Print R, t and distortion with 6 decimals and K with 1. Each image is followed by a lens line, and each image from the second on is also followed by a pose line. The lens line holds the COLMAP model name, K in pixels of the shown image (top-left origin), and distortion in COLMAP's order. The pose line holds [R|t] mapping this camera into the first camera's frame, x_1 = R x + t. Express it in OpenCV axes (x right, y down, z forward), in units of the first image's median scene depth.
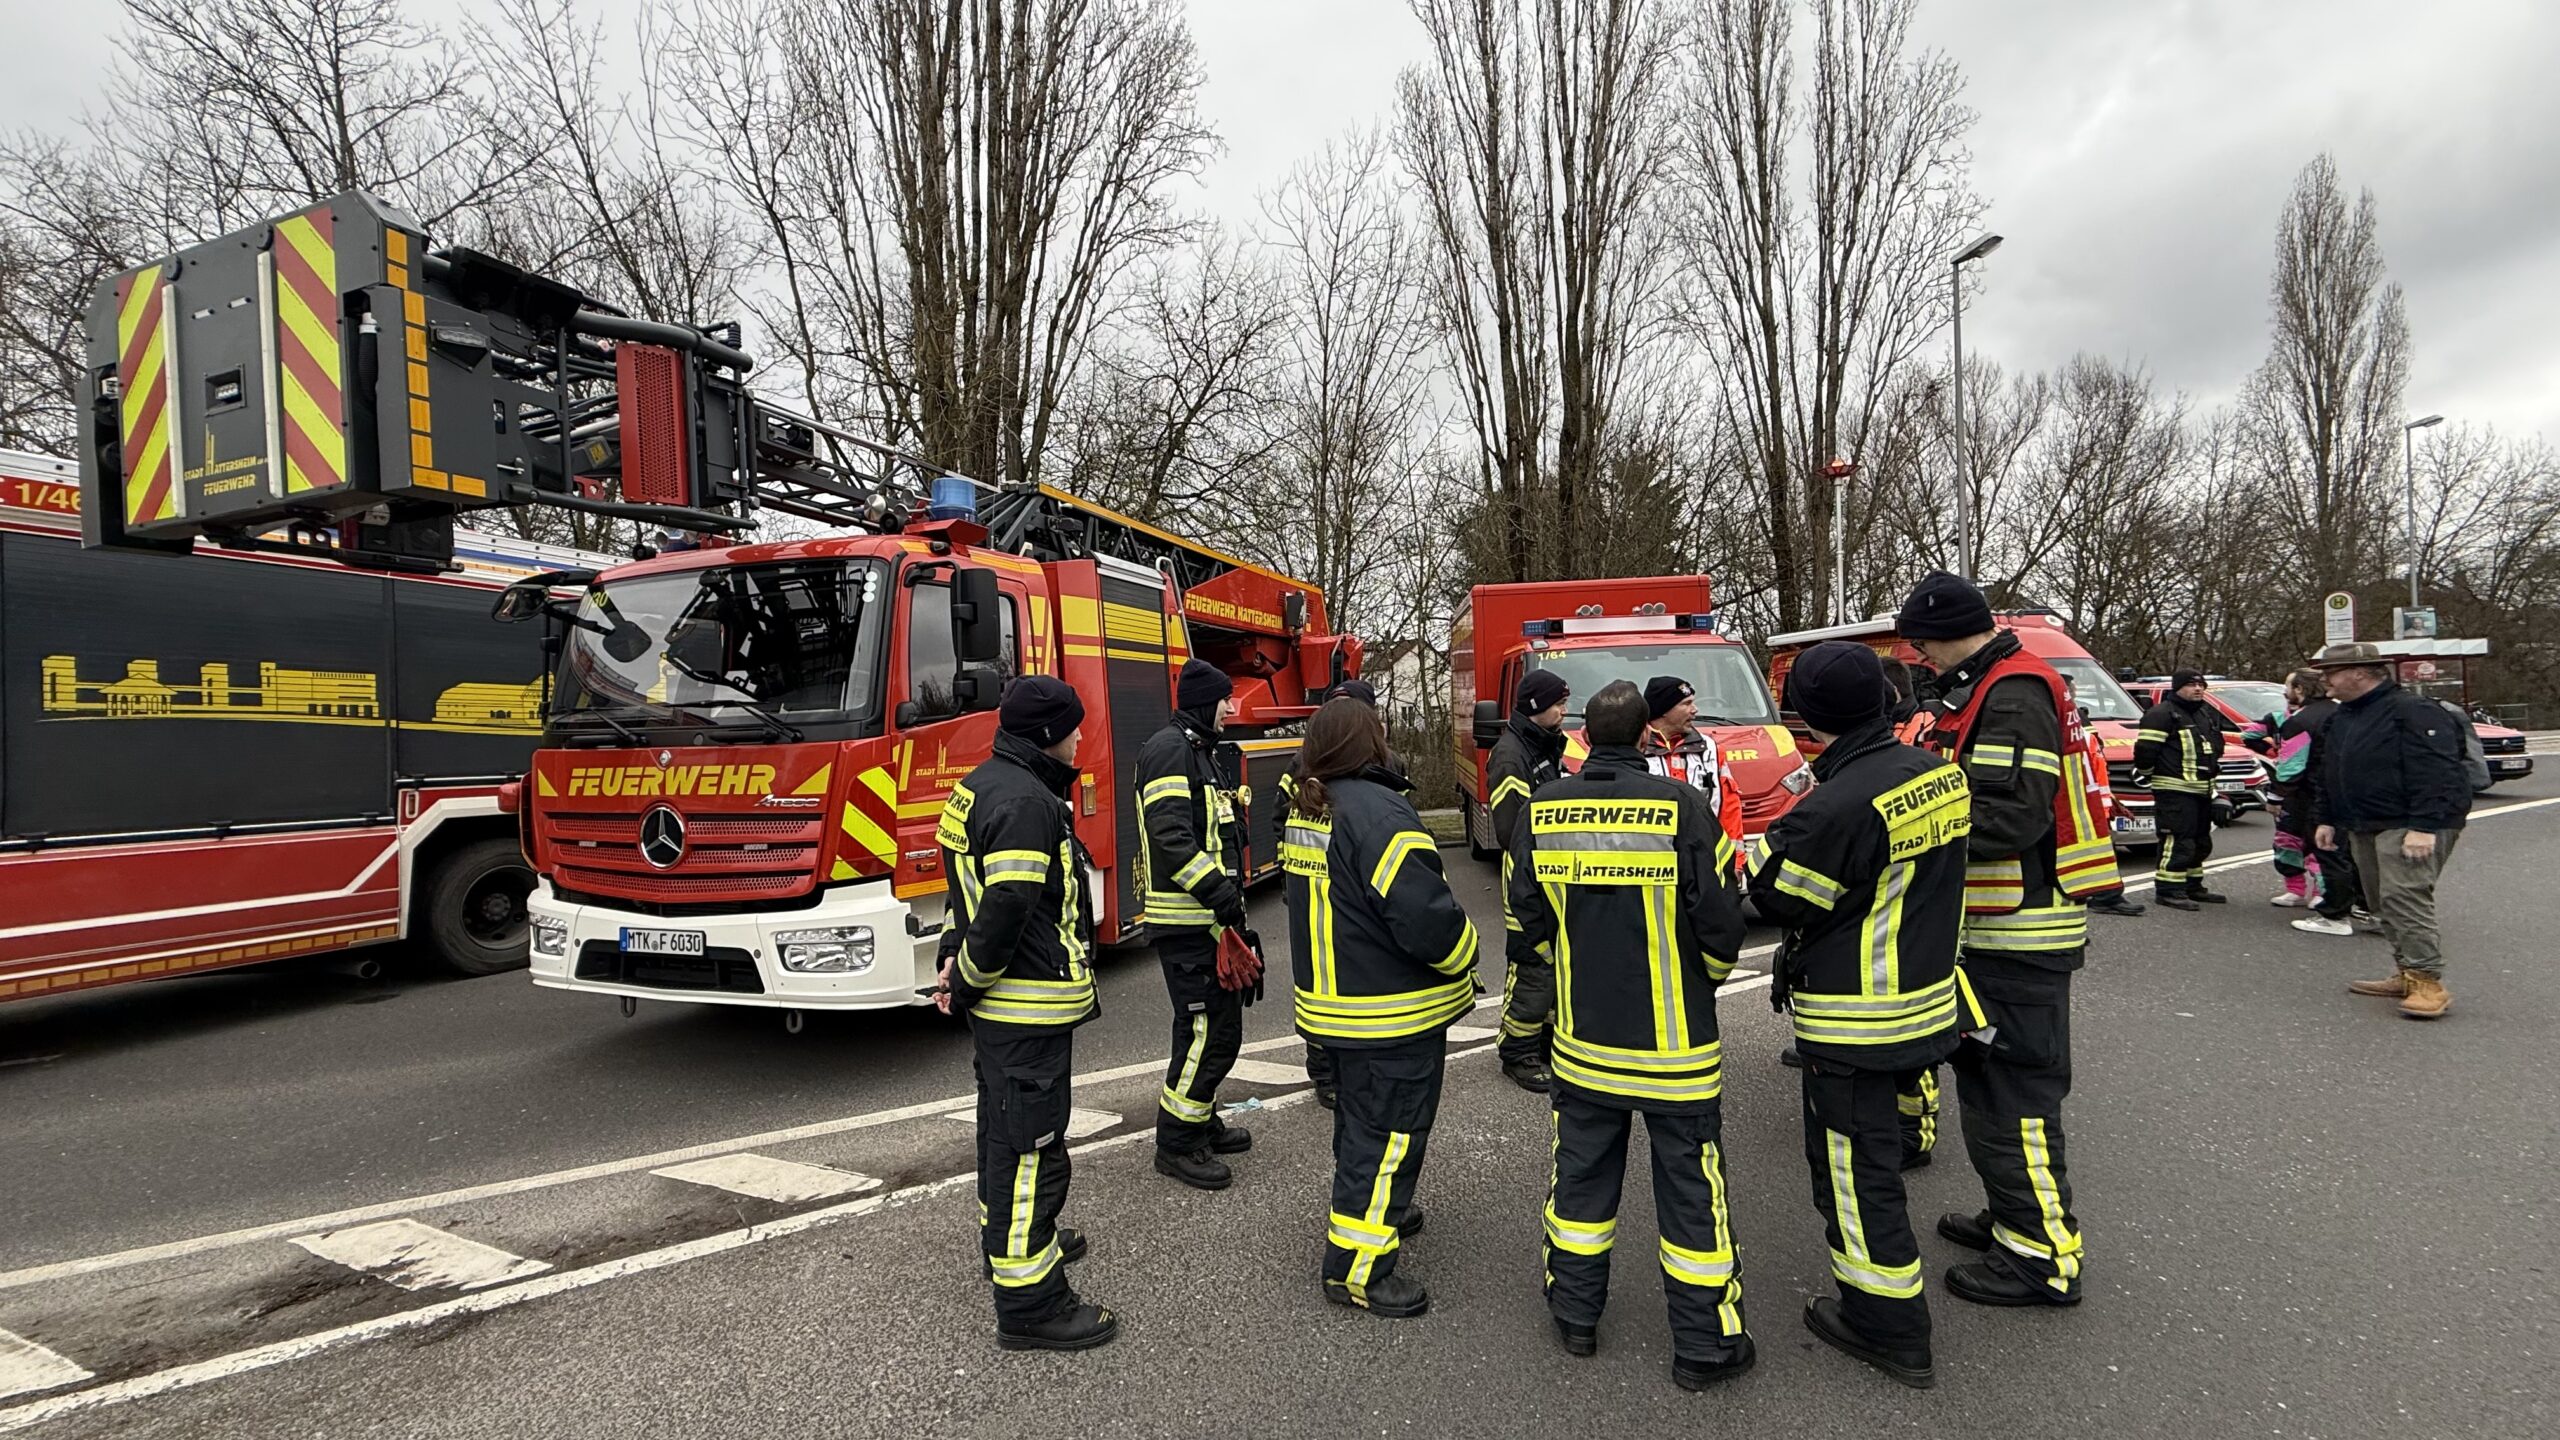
lens RADIAL K [[987.8, 0, 1268.6], [0, 987.8, 704.2], [0, 0, 1]] dist [0.003912, -0.000555]
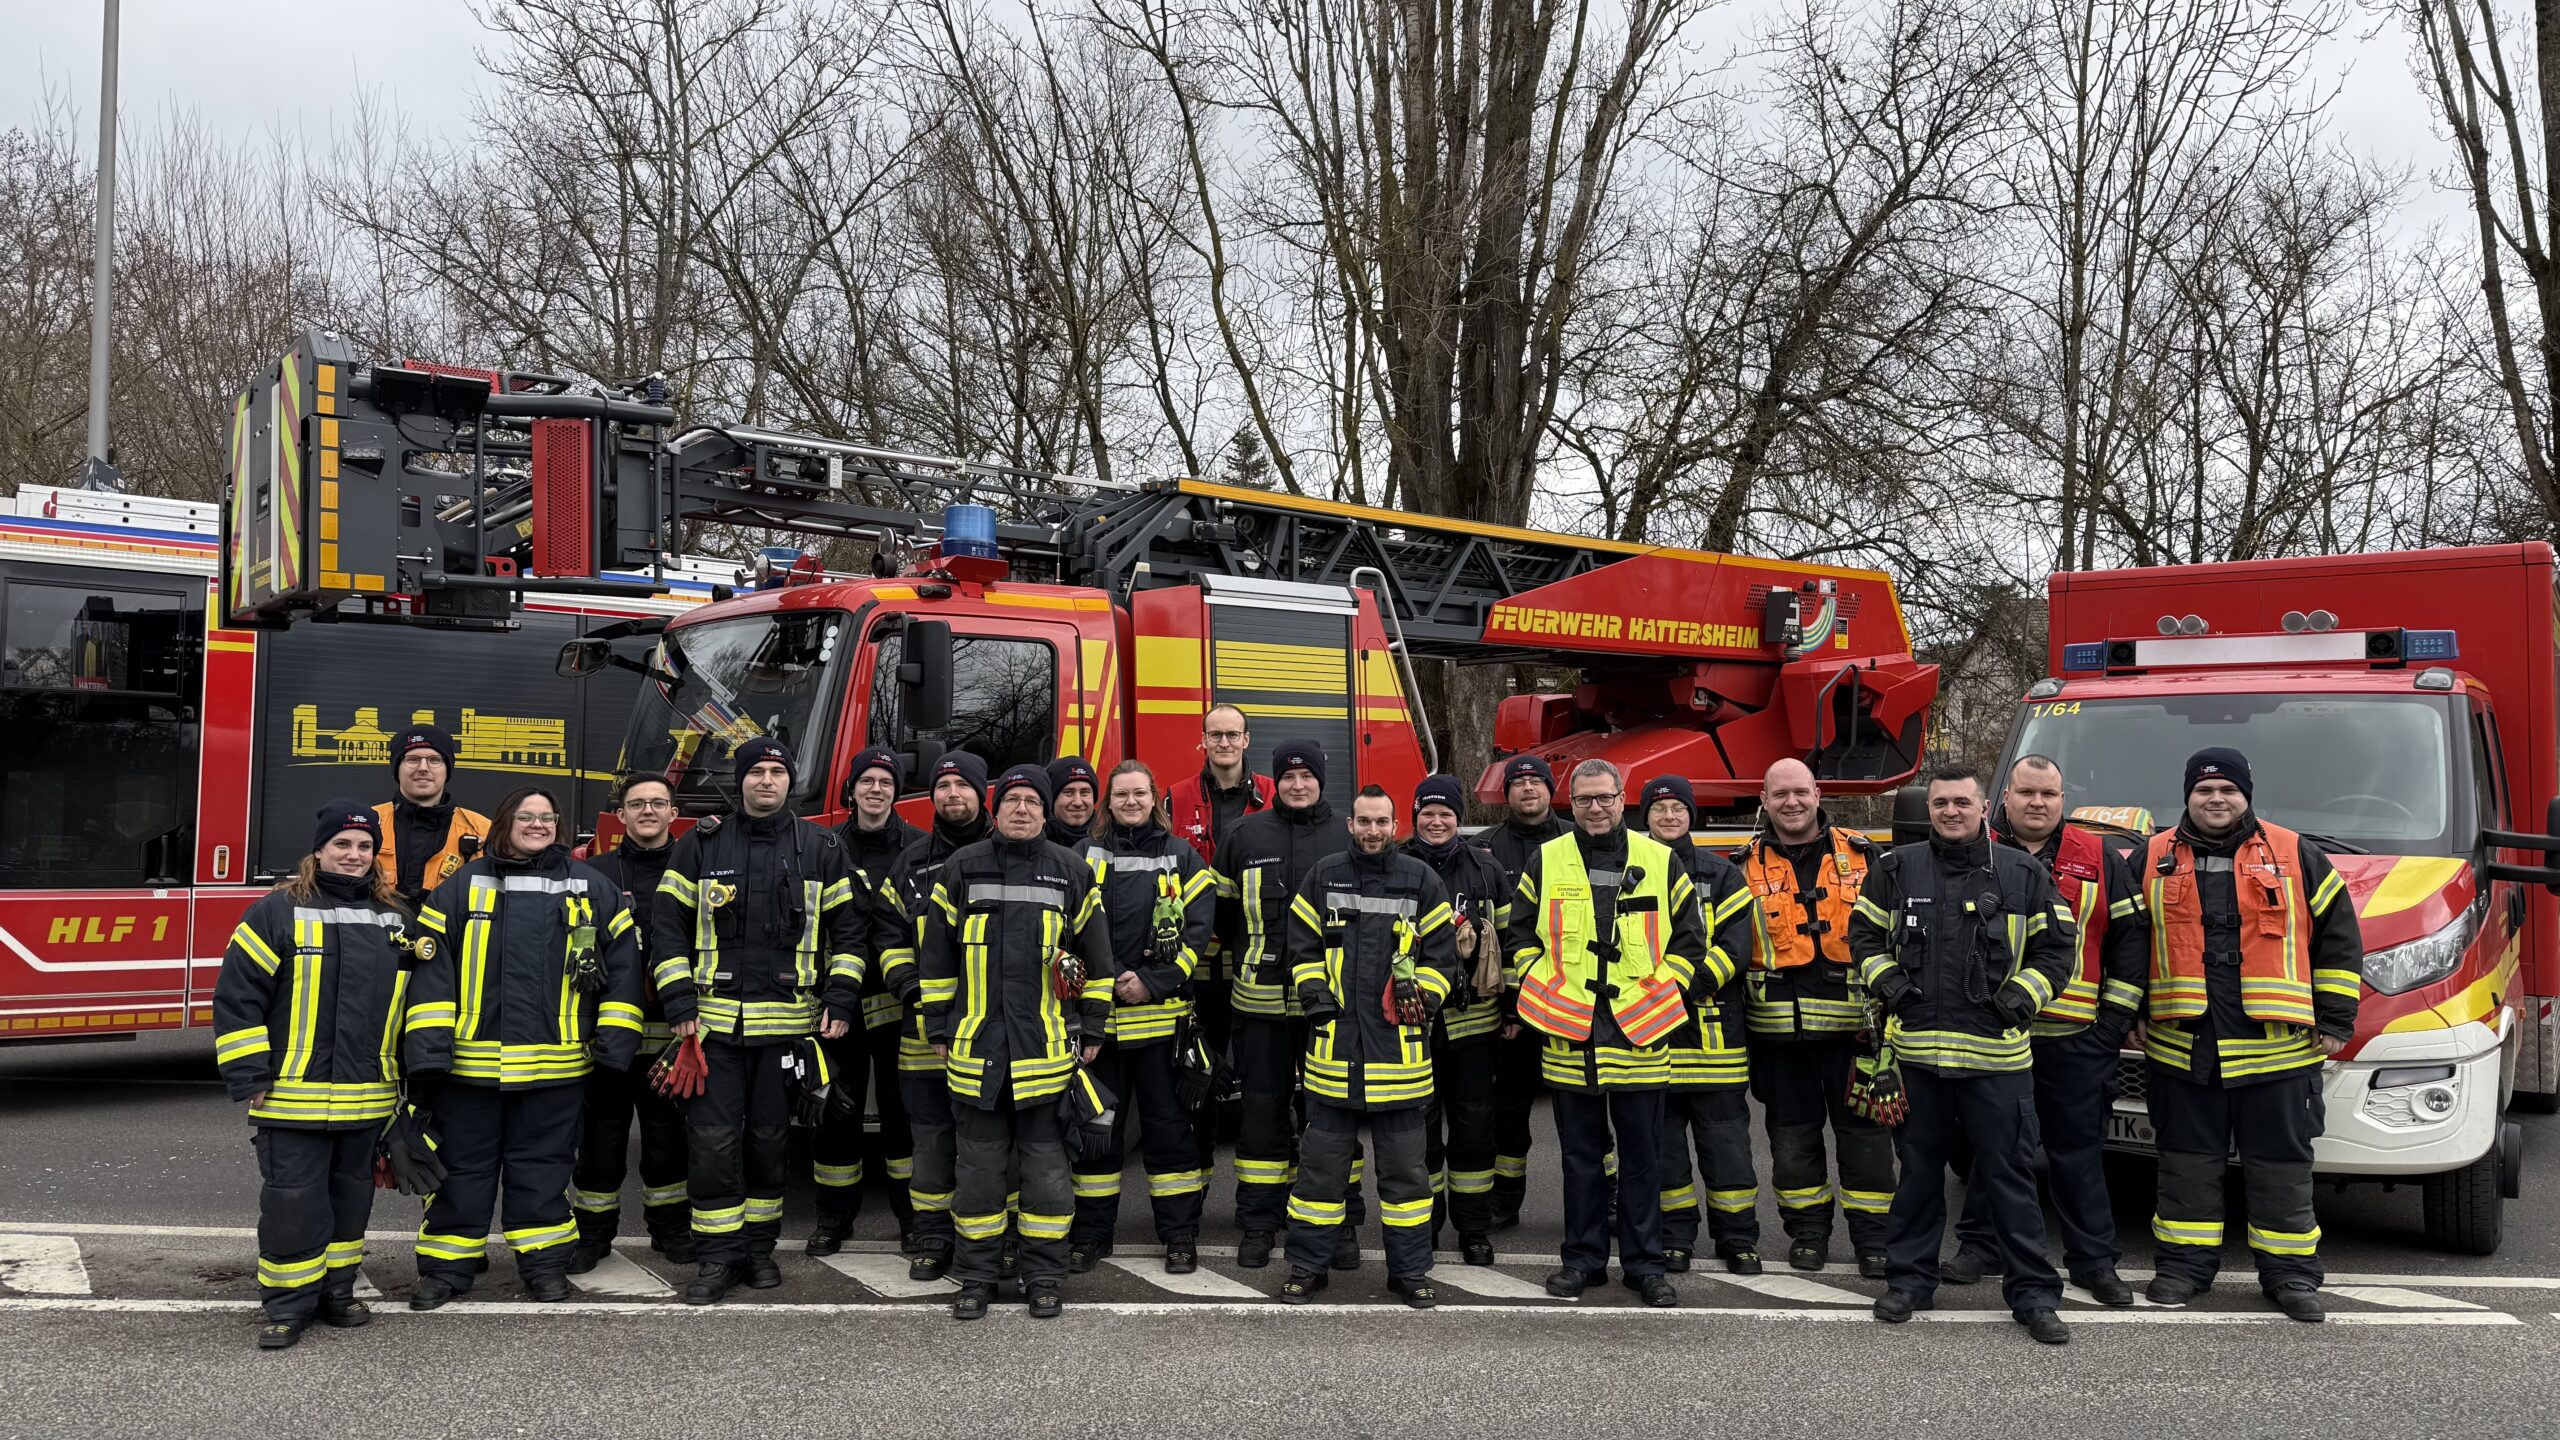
lens RADIAL K [[1717.8, 0, 1337.1], [0, 1717.8, 671.9], [0, 0, 1]] dist [0.034635, -0.026080]
pose [[0.880748, 0.004167, -0.473566, 0.621326], [-0.021708, 0.999265, -0.031581, -0.047959], [0.473087, 0.038095, 0.880192, -0.111431]]
